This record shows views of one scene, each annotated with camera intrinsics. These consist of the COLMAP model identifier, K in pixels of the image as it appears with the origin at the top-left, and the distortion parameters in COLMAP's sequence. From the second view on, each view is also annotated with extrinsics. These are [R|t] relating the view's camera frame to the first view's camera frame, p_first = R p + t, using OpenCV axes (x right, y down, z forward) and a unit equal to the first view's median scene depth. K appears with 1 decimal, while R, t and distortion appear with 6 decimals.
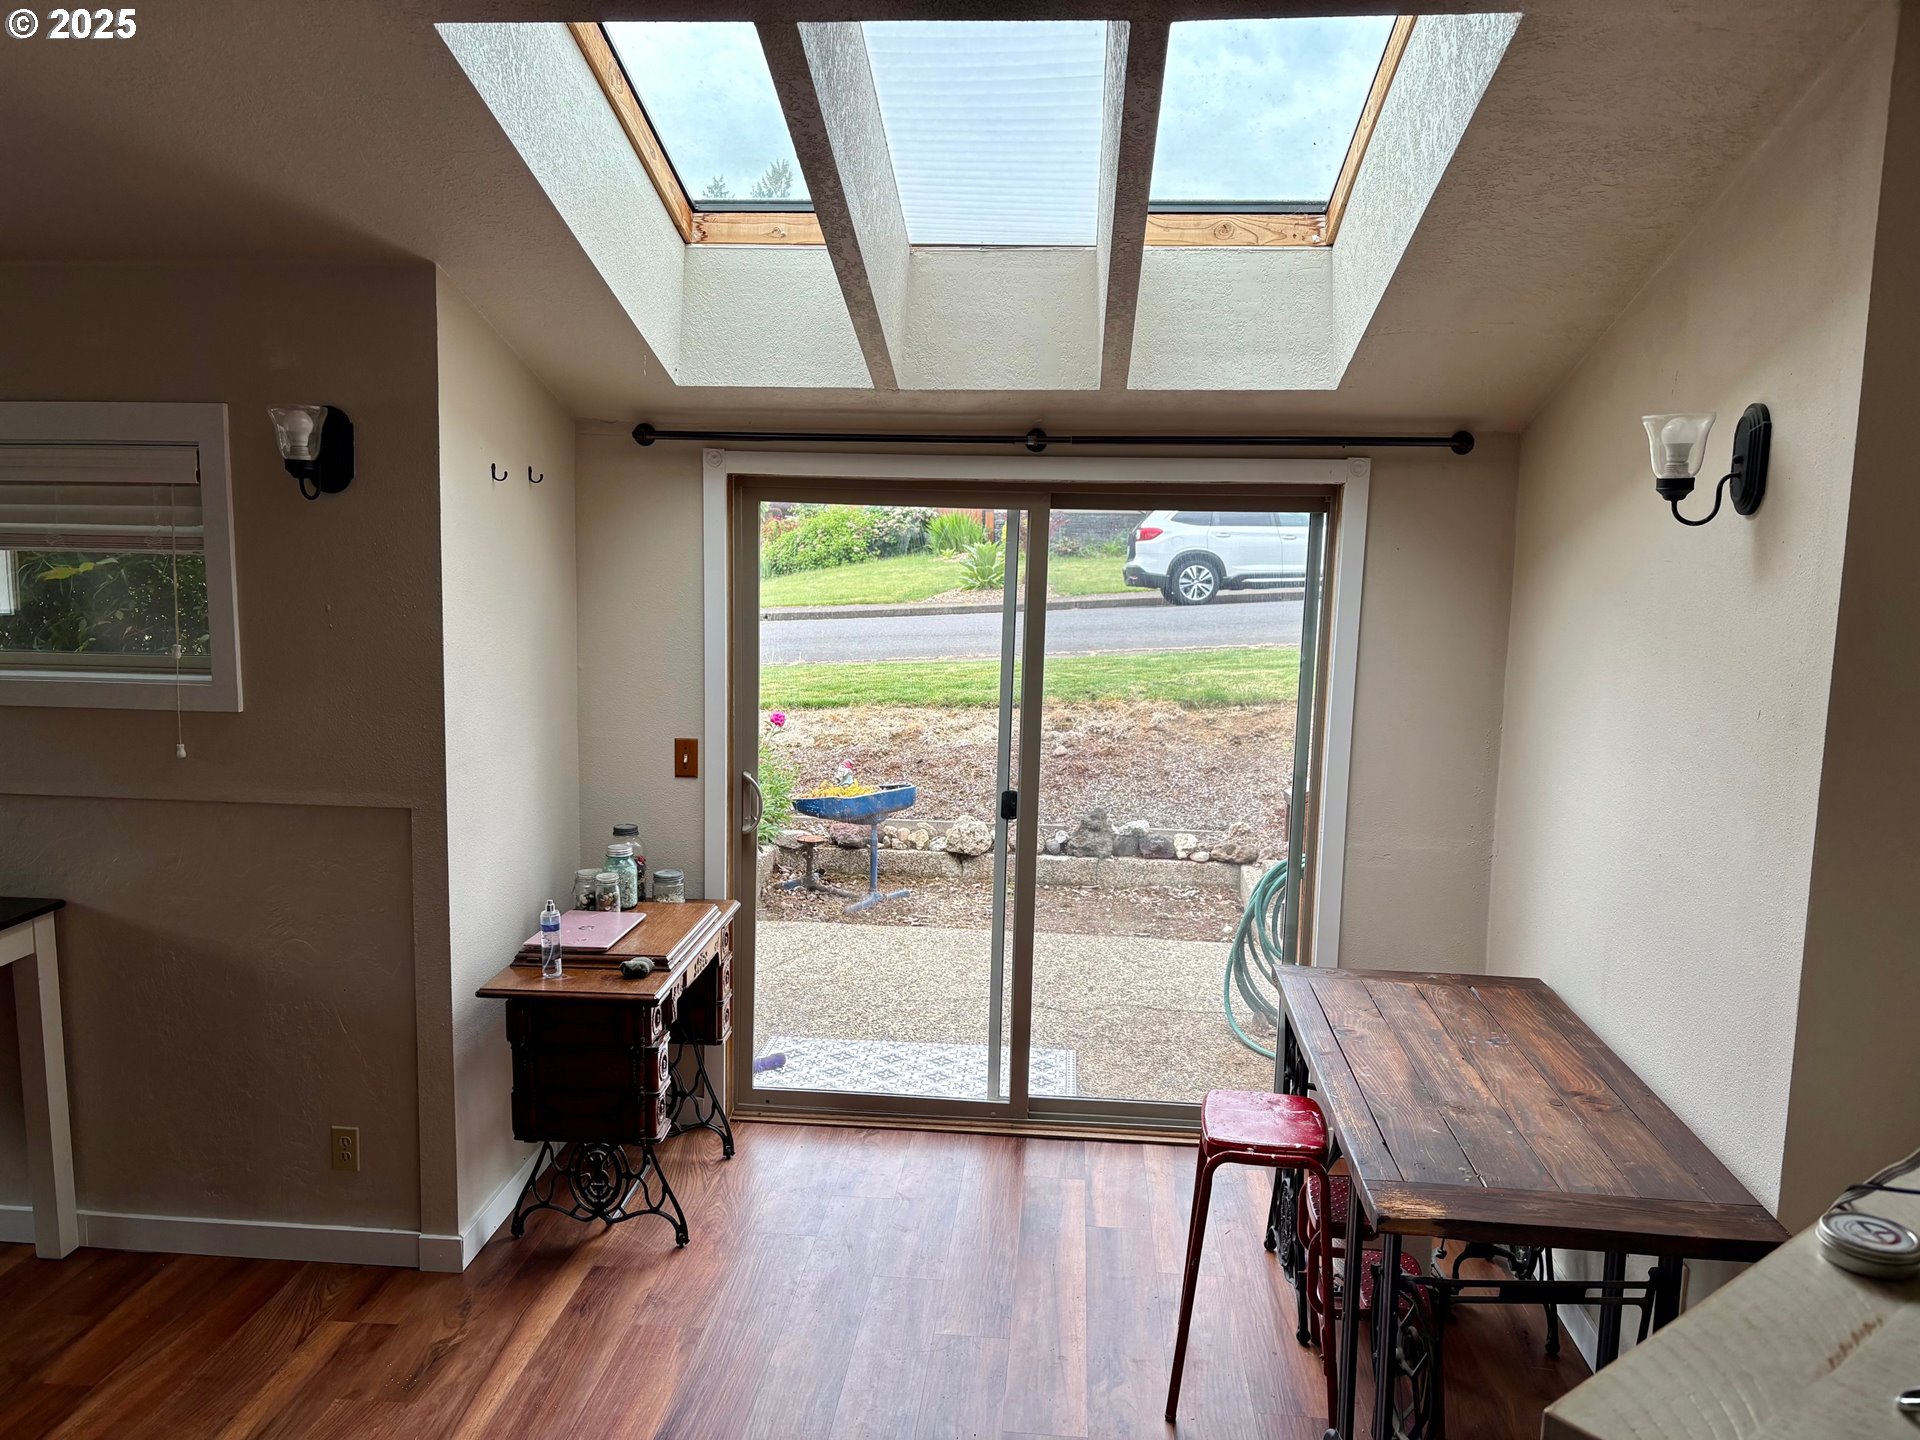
lens RADIAL K [[1482.5, 0, 965.0], [0, 1482.5, 737.6], [0, 0, 1]] dist [0.083072, -0.103872]
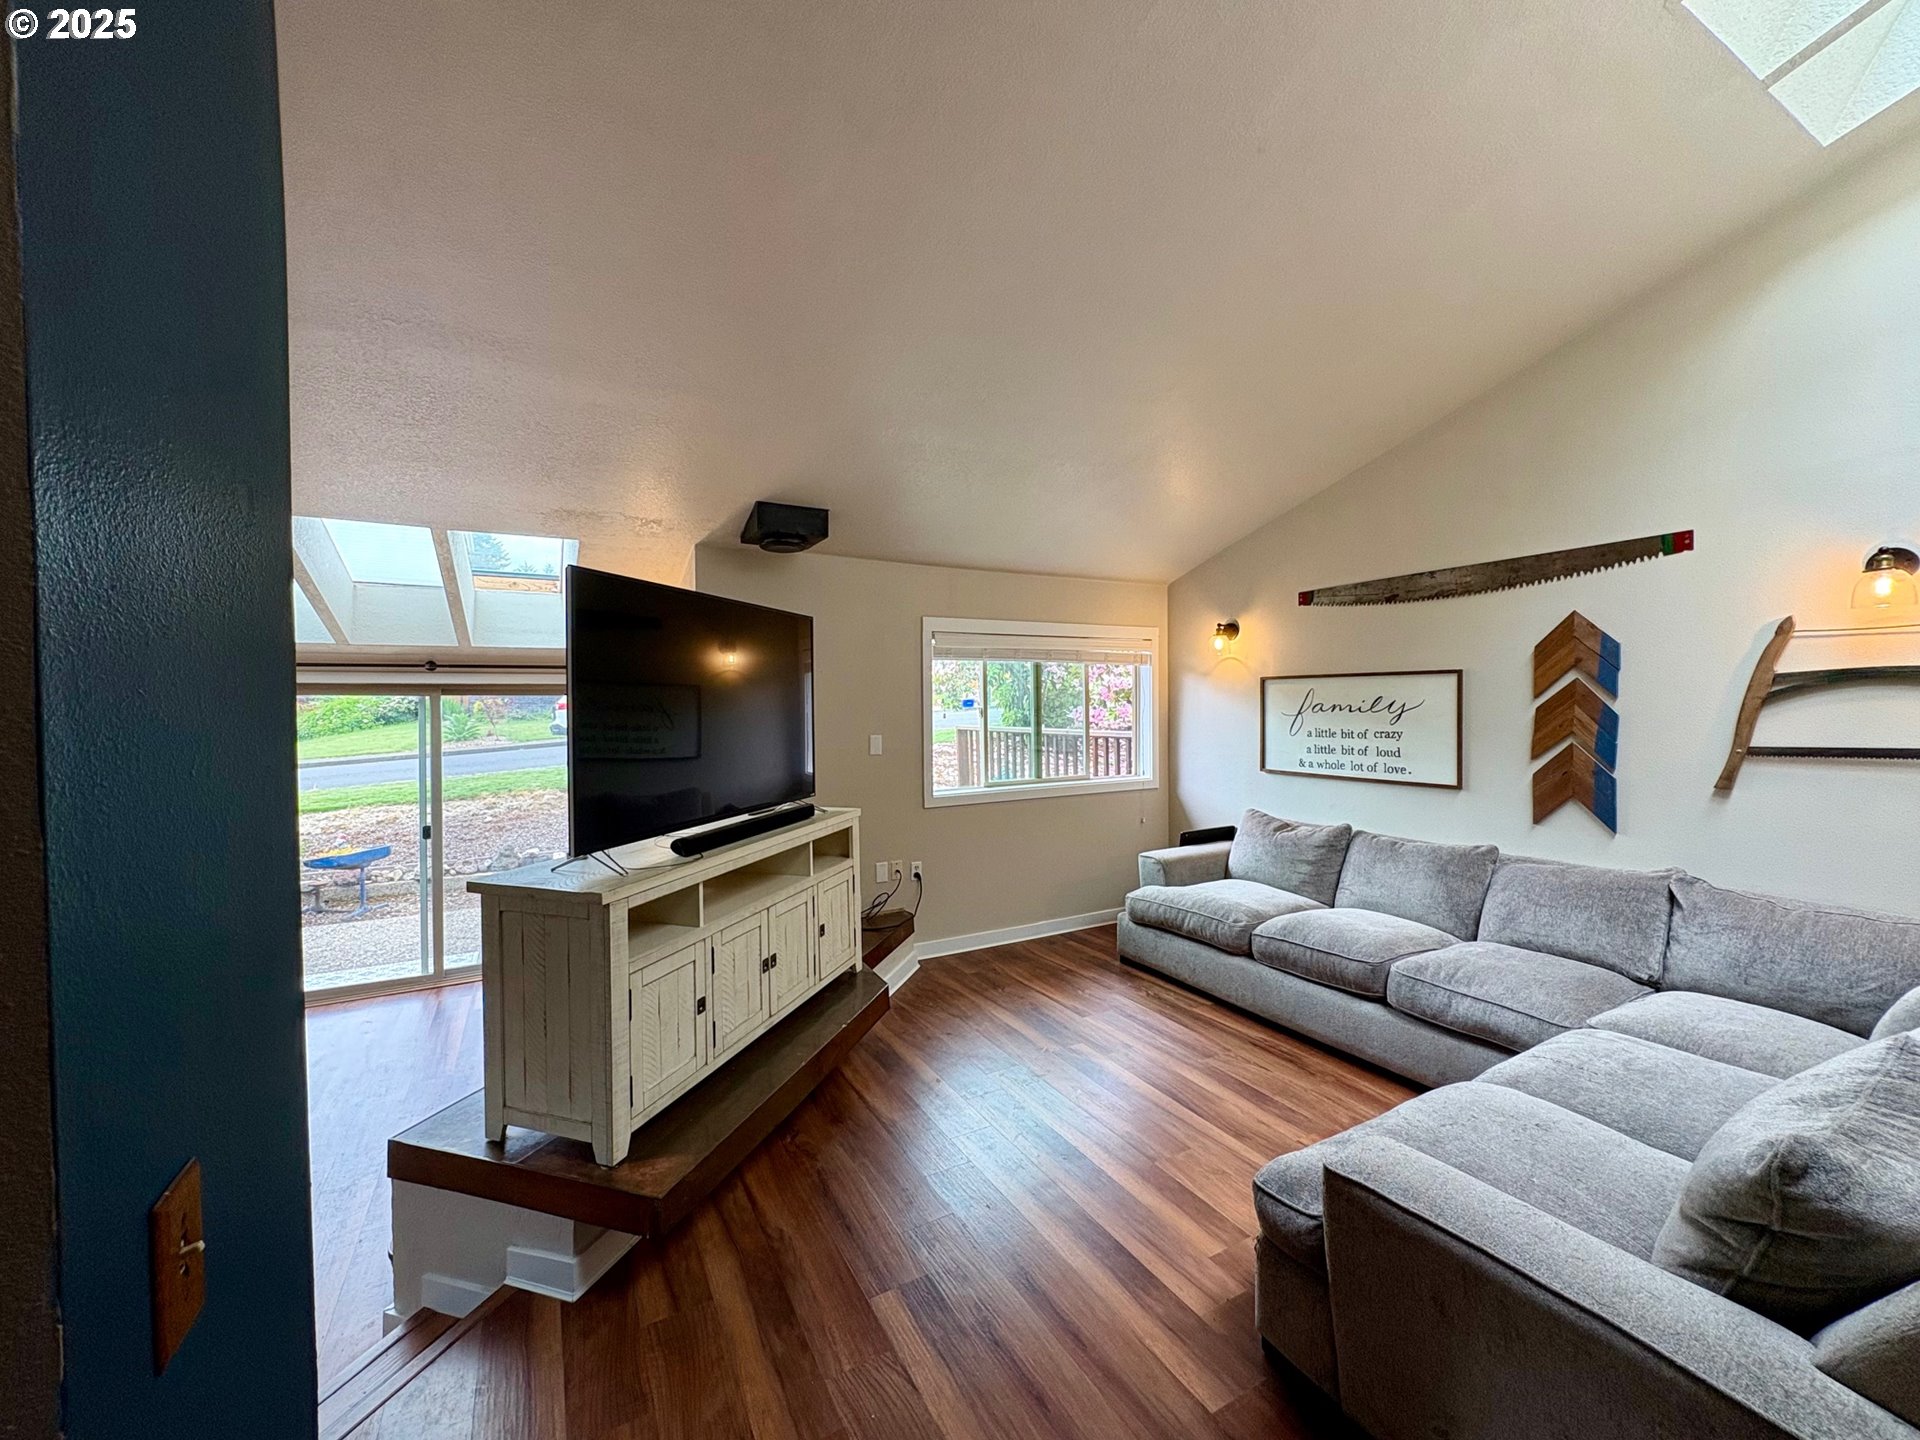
lens RADIAL K [[763.0, 0, 962.6], [0, 763.0, 718.6], [0, 0, 1]] dist [-0.000658, -0.000726]
pose [[0.830066, -0.039281, 0.556280, 0.034203], [0.102503, 0.991268, -0.082955, 0.027492], [-0.548163, 0.125878, 0.826844, -0.183746]]
